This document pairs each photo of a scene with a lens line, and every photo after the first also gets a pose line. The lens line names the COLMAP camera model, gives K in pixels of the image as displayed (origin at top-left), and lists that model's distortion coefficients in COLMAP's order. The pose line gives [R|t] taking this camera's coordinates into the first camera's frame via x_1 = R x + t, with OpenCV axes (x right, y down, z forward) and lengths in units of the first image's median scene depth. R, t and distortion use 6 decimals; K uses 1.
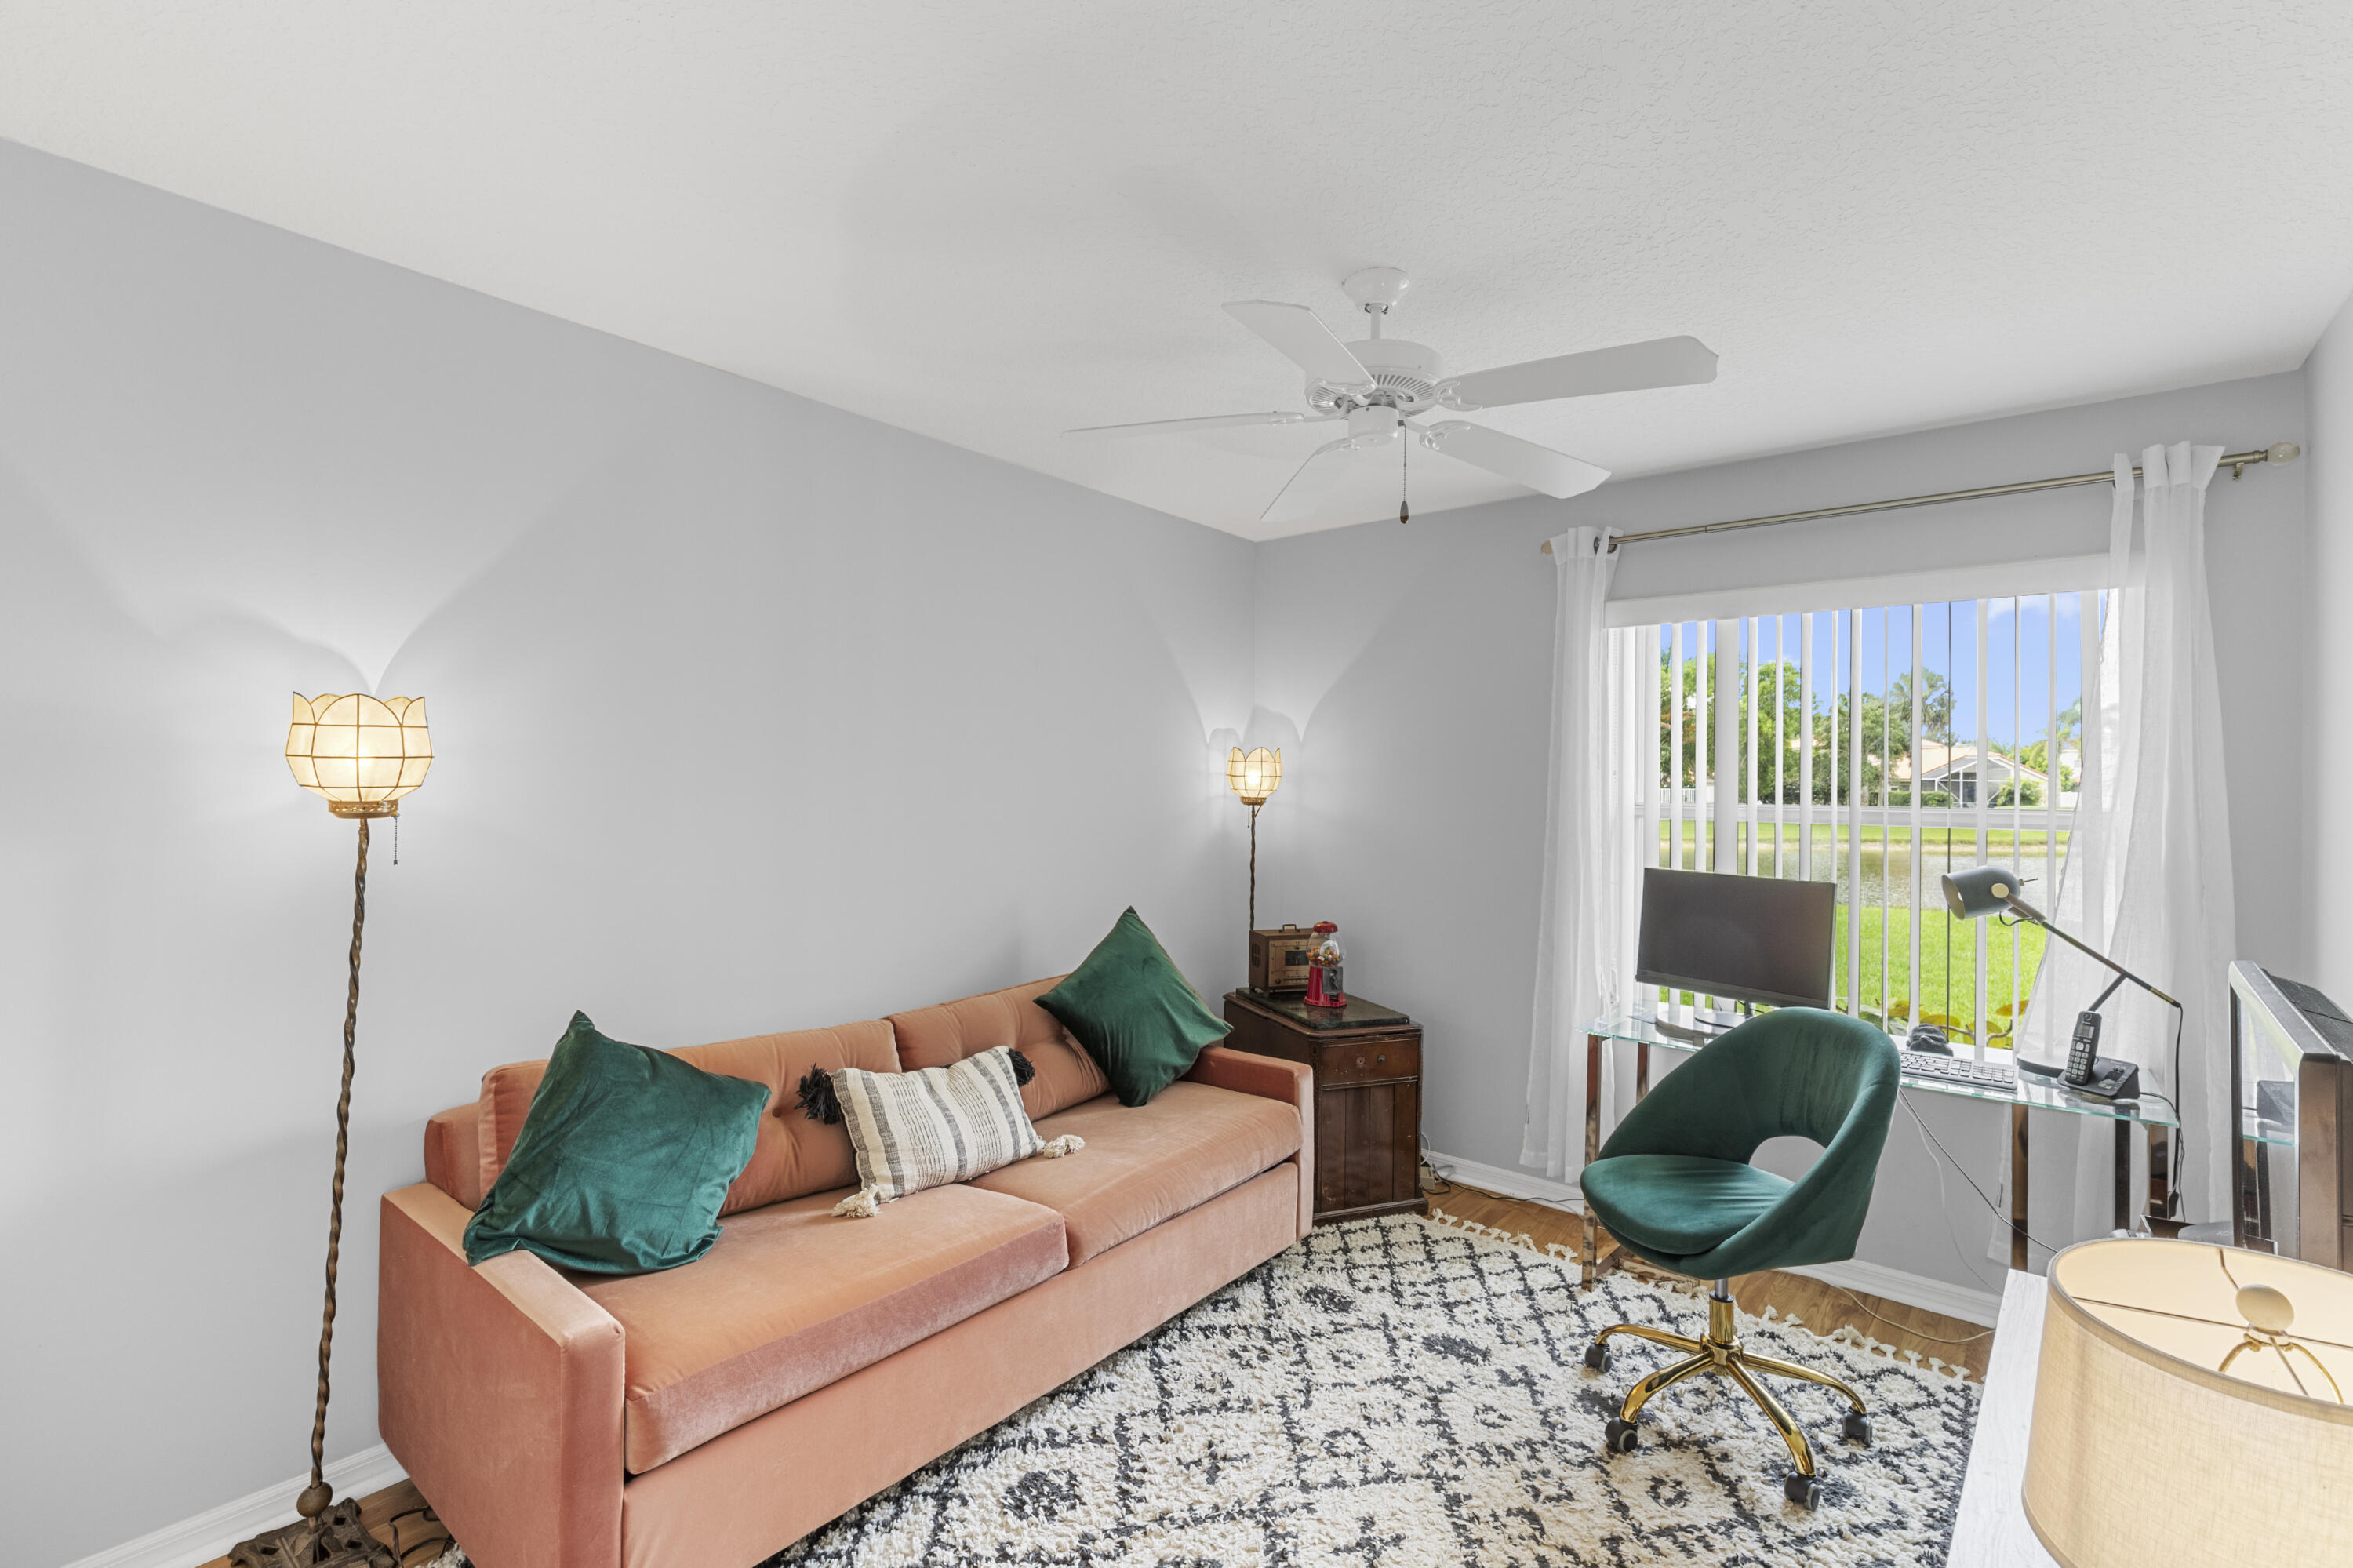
lens RADIAL K [[1056.4, 0, 1170.7], [0, 1056.4, 763.8], [0, 0, 1]] dist [0.007504, -0.003266]
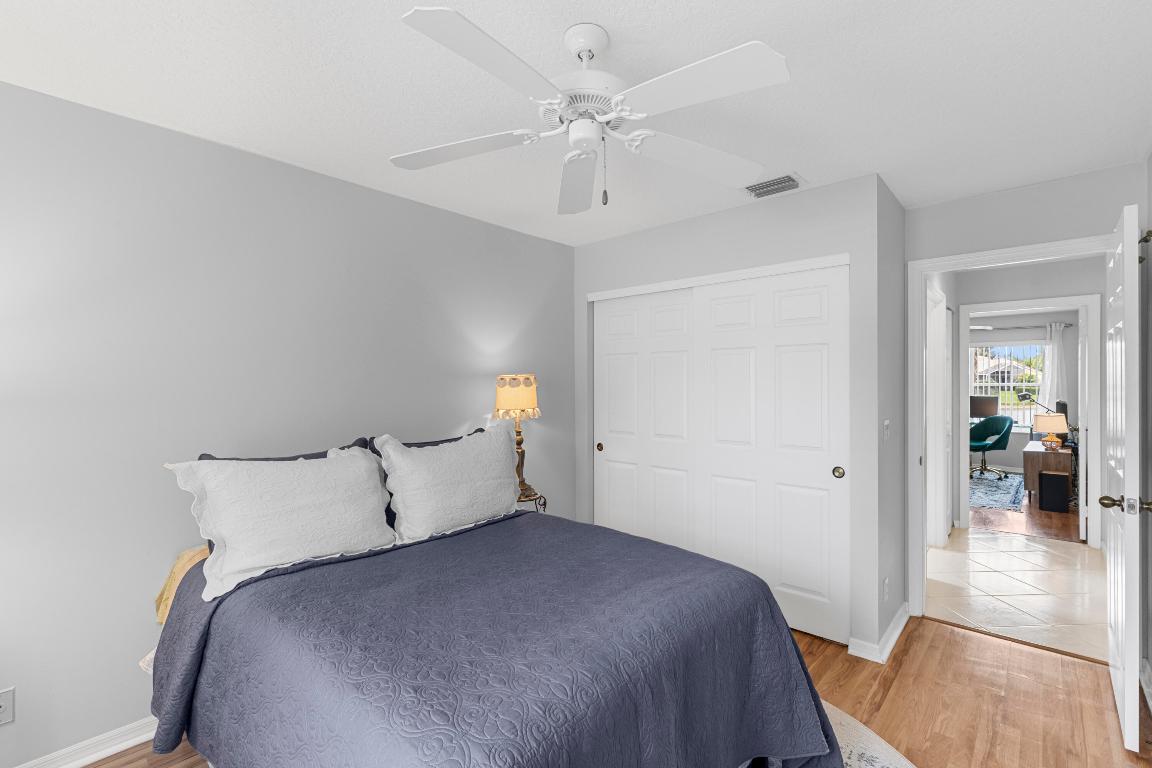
lens RADIAL K [[517.2, 0, 582.7], [0, 517.2, 383.5], [0, 0, 1]] dist [0.007504, -0.003266]
pose [[0.999288, -0.019526, -0.032287, -1.683089], [0.020083, 0.999653, 0.017019, -0.049555], [0.031943, -0.017655, 0.999334, -2.068857]]
